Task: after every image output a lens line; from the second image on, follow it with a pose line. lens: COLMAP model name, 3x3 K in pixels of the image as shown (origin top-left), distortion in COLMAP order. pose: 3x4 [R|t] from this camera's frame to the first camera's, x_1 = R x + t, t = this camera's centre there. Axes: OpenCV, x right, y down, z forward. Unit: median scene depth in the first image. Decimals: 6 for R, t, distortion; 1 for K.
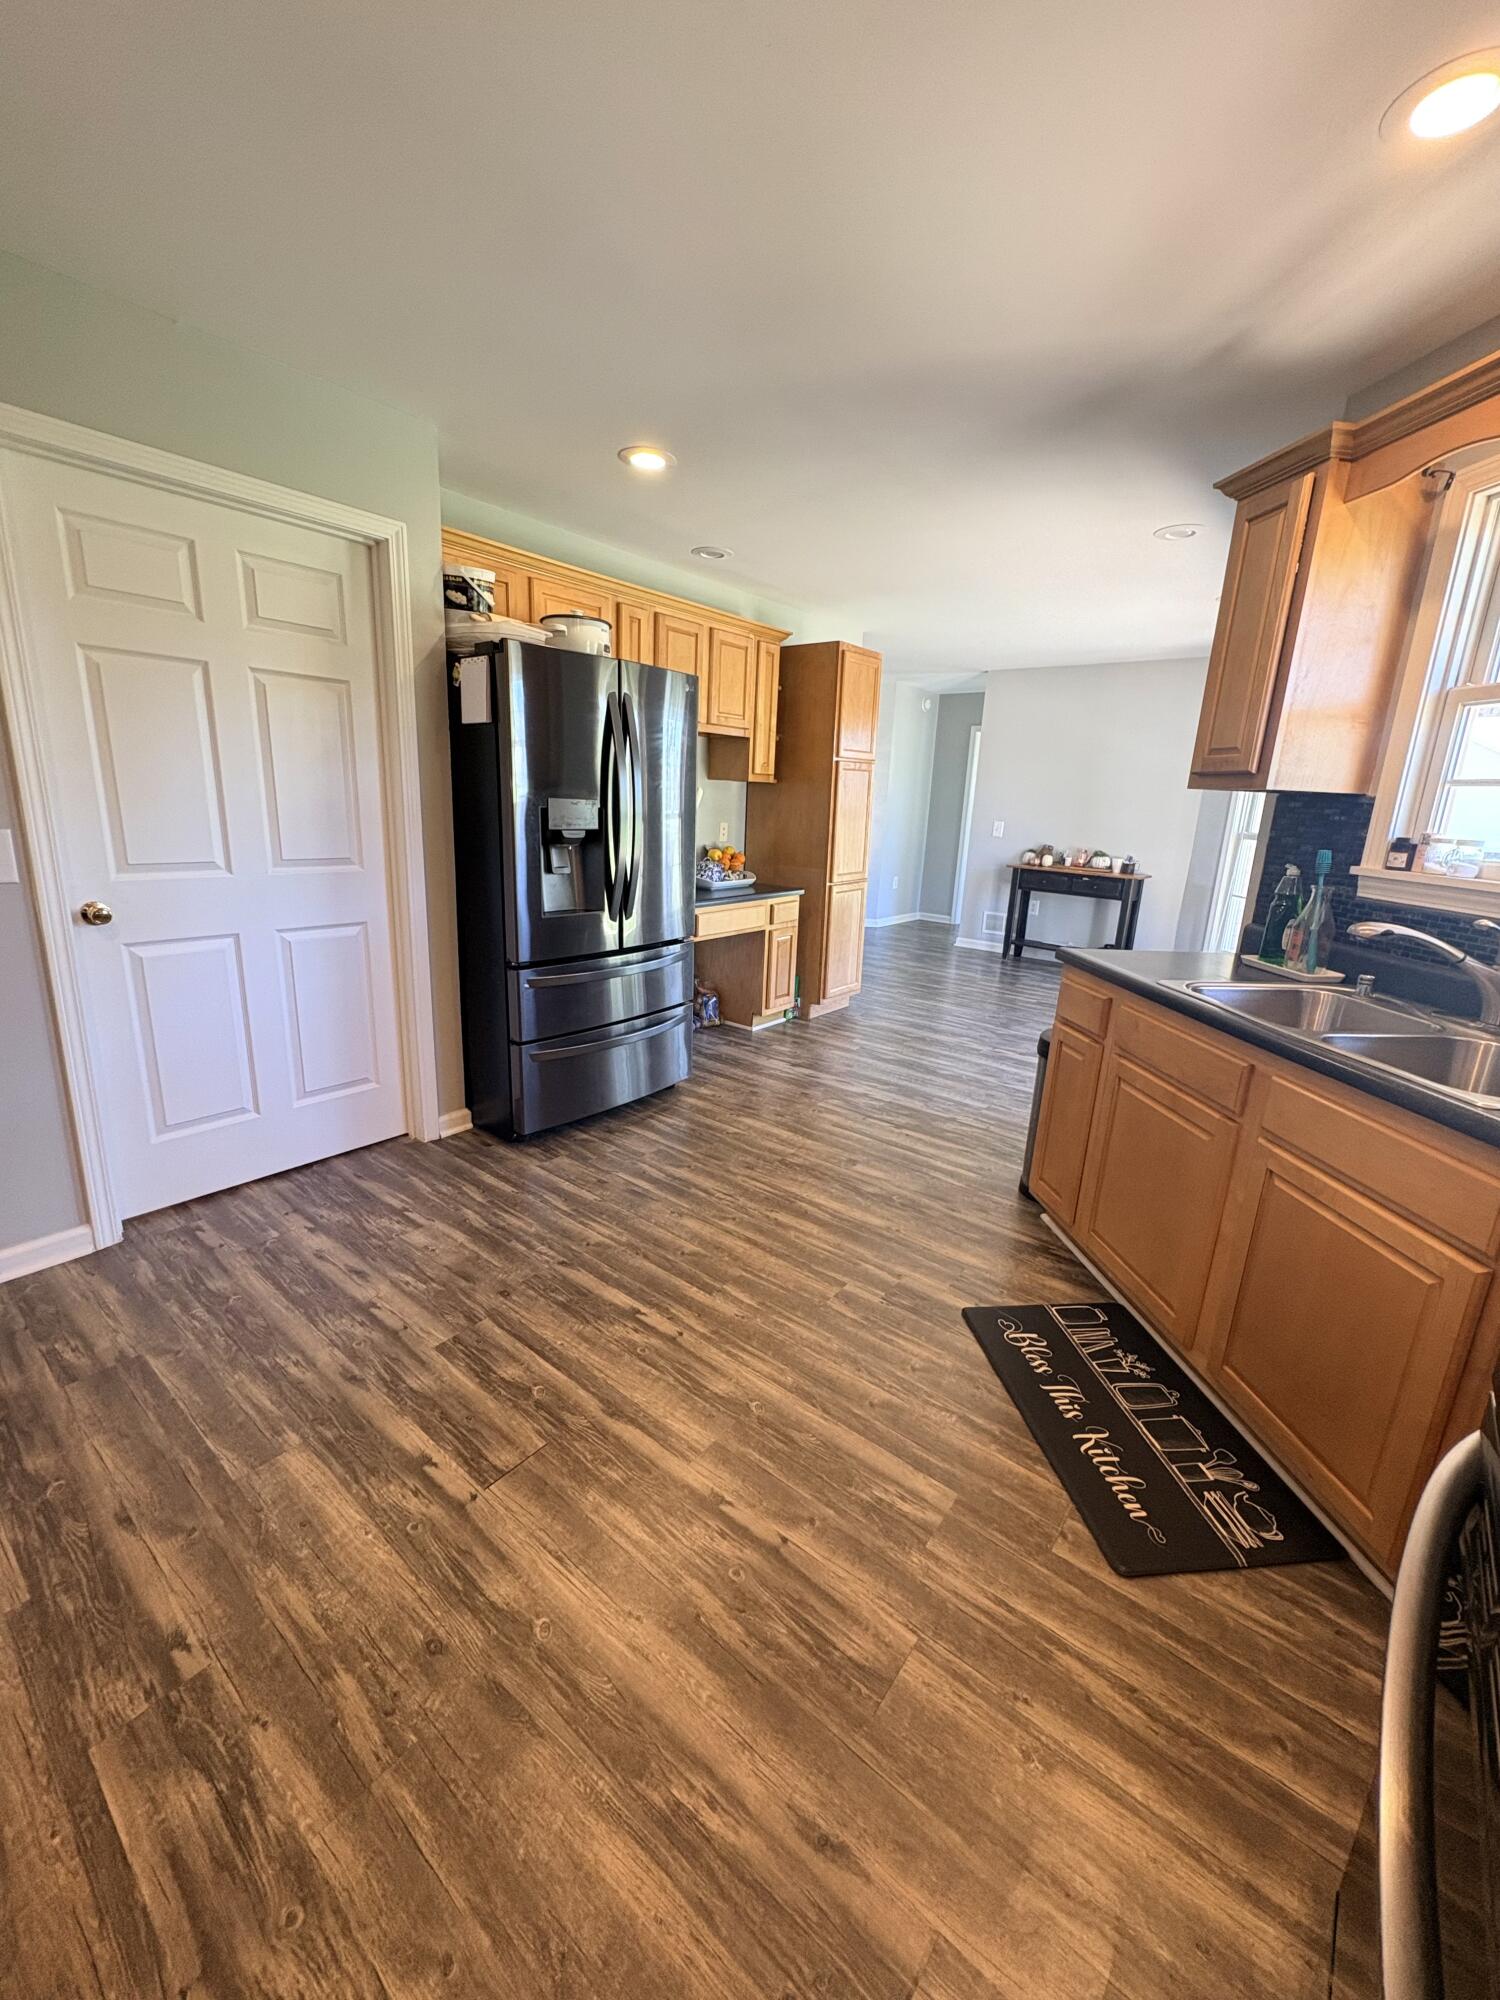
lens RADIAL K [[795.0, 0, 750.0], [0, 795.0, 1000.0], [0, 0, 1]] dist [0.000251, -0.000396]
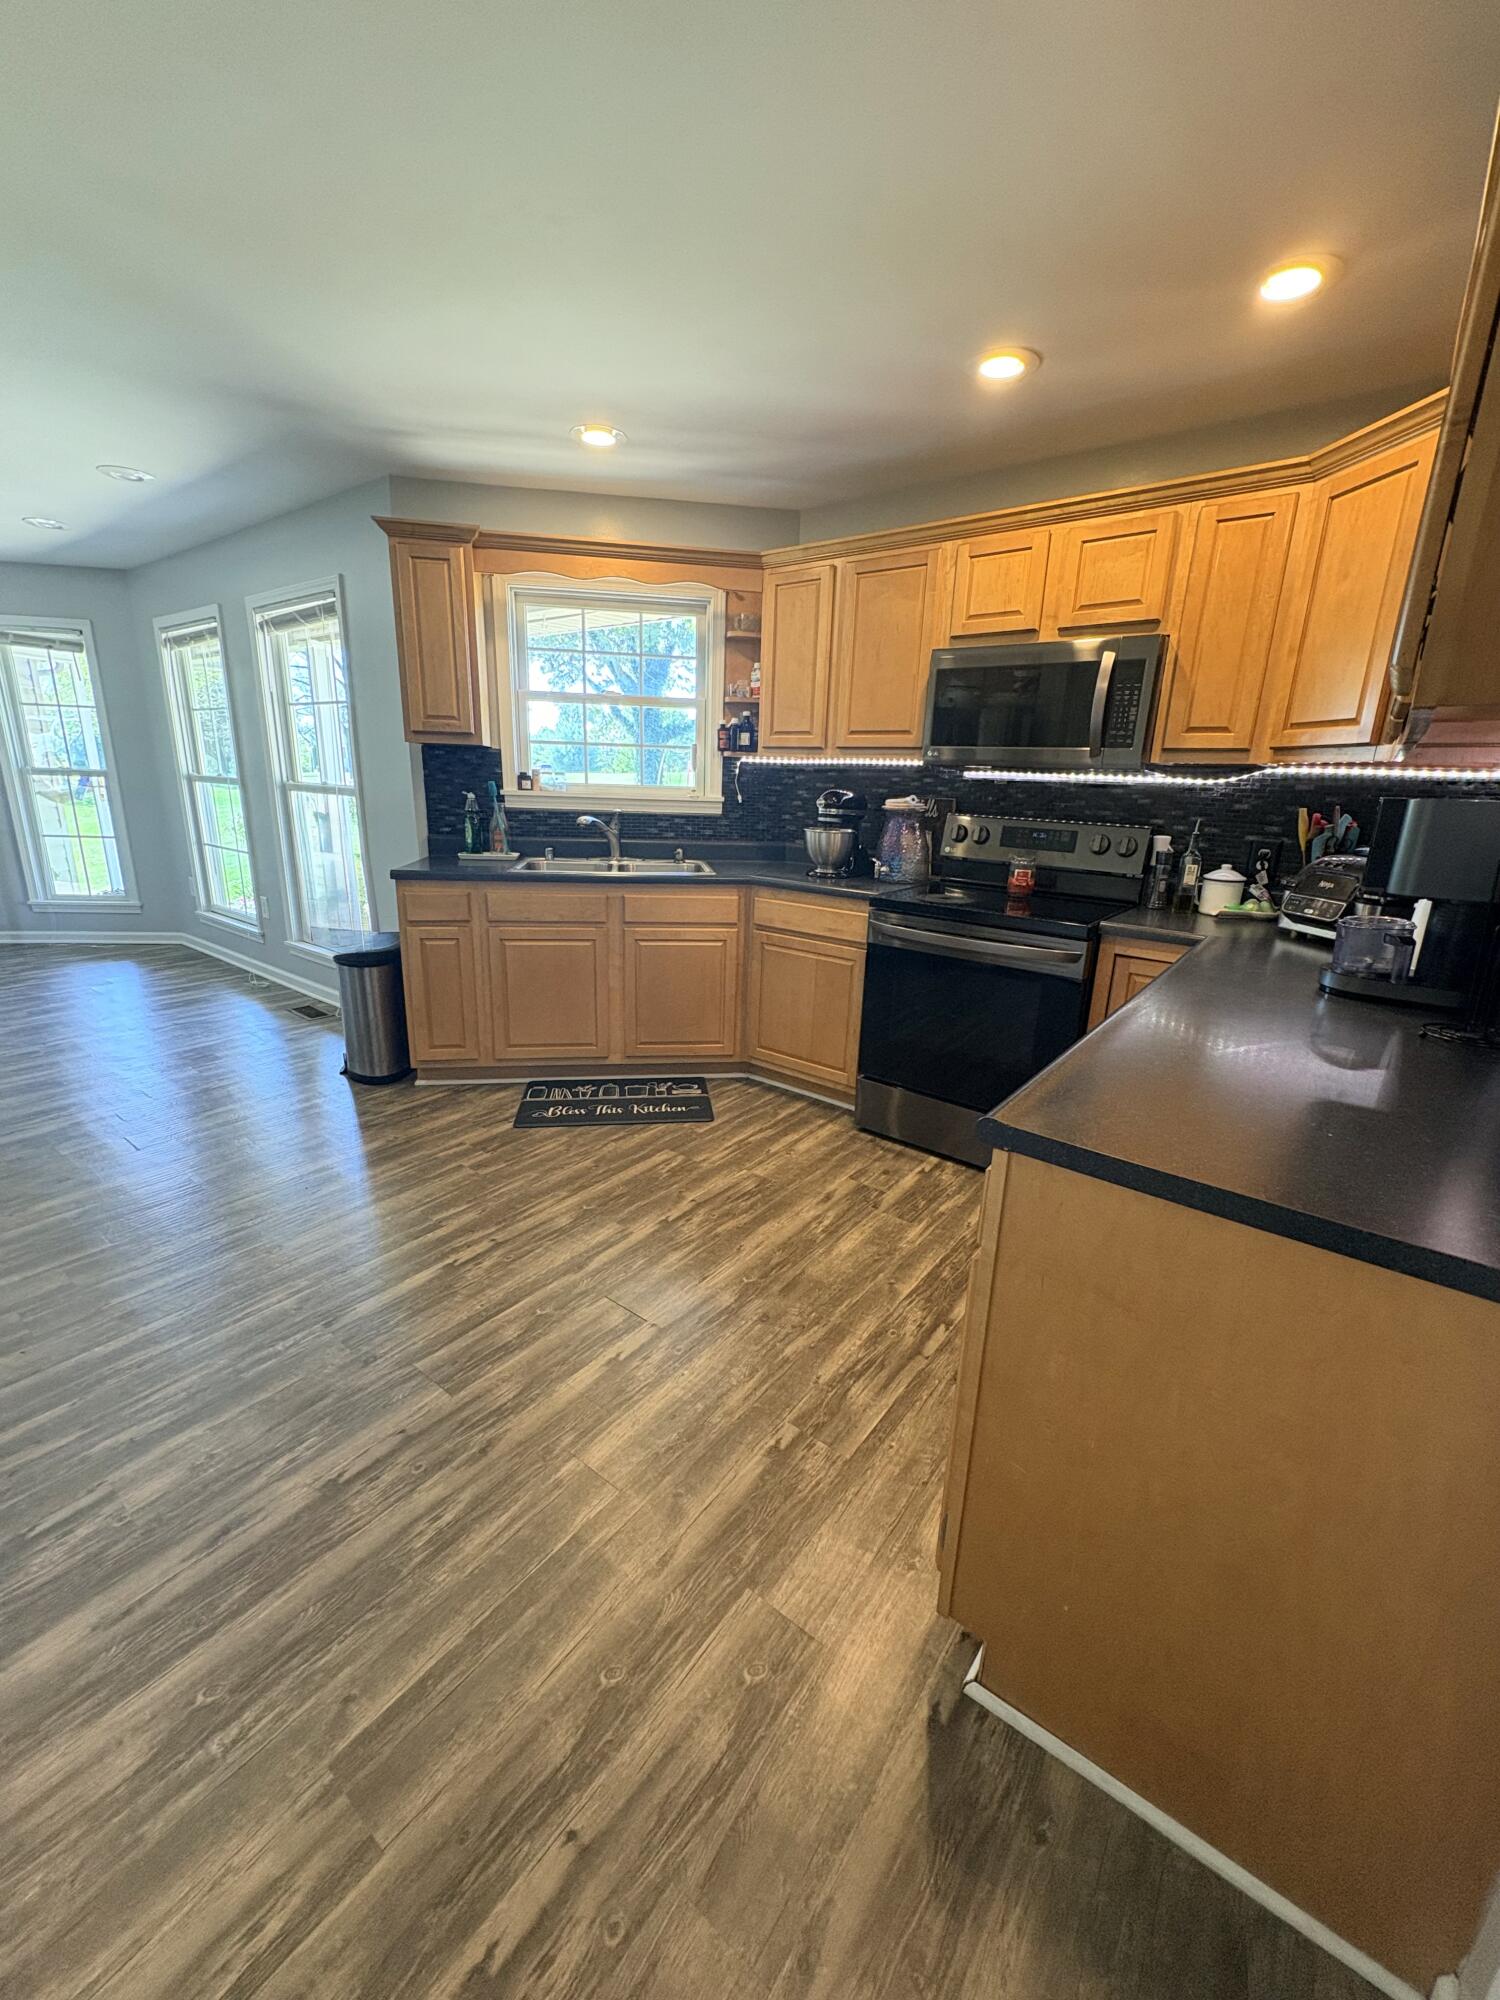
lens RADIAL K [[795.0, 0, 750.0], [0, 795.0, 1000.0], [0, 0, 1]] dist [0.000251, -0.000396]
pose [[-0.024357, -0.313418, 0.949303, -1.428344], [0.218054, 0.925055, 0.311007, -0.230723], [-0.975633, 0.214575, 0.045811, 0.685635]]
